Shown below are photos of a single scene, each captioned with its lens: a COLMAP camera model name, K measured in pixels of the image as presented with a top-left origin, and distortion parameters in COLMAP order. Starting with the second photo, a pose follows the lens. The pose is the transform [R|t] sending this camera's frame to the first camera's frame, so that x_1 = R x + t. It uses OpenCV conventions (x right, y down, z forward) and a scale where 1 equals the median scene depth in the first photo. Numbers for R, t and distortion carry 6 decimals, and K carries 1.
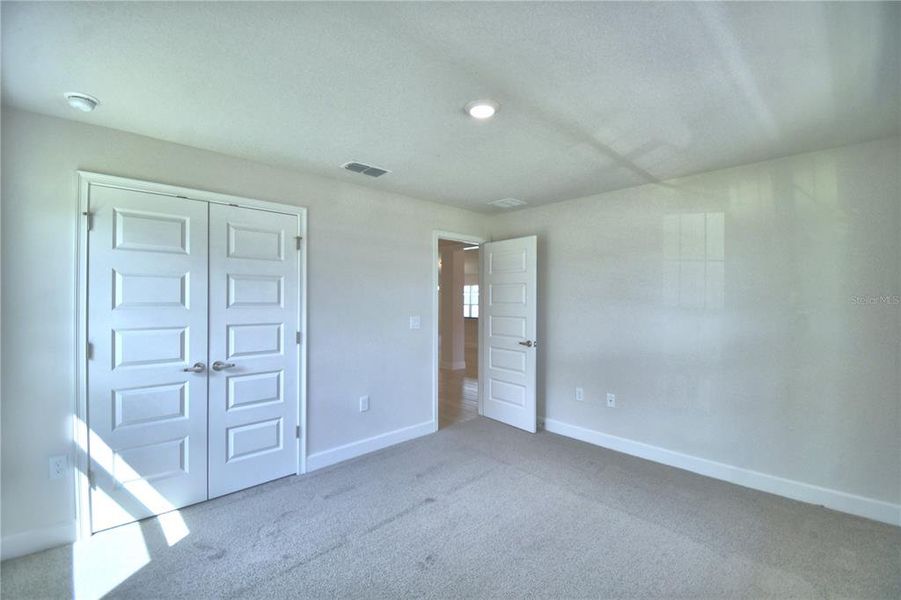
lens RADIAL K [[396.8, 0, 450.5], [0, 396.8, 300.0], [0, 0, 1]] dist [0.016907, -0.019420]
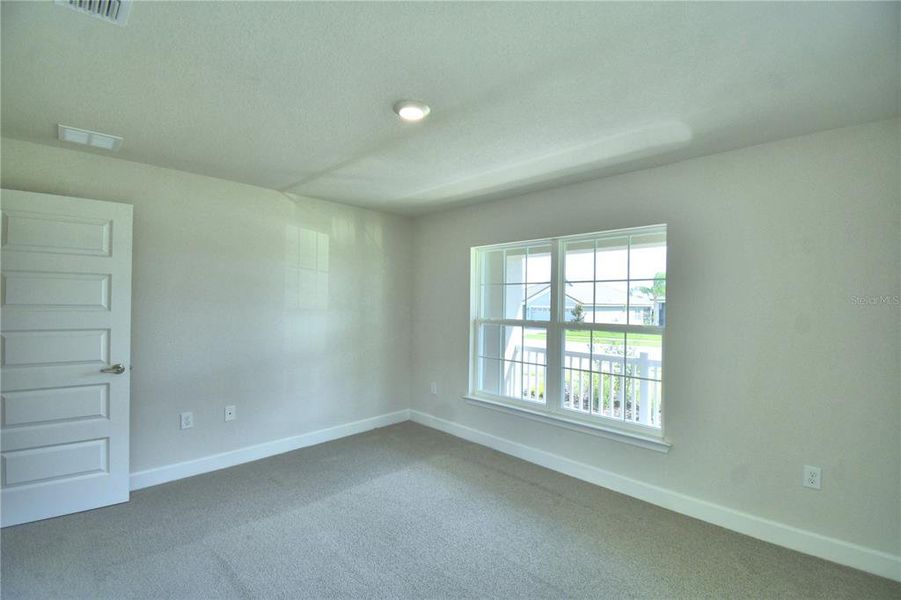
lens RADIAL K [[396.8, 0, 450.5], [0, 396.8, 300.0], [0, 0, 1]] dist [0.016907, -0.019420]
pose [[-0.037049, 0.005171, 0.999300, -0.576727], [-0.011613, 0.999917, -0.005605, -0.005270], [-0.999246, -0.011813, -0.036986, 0.597326]]
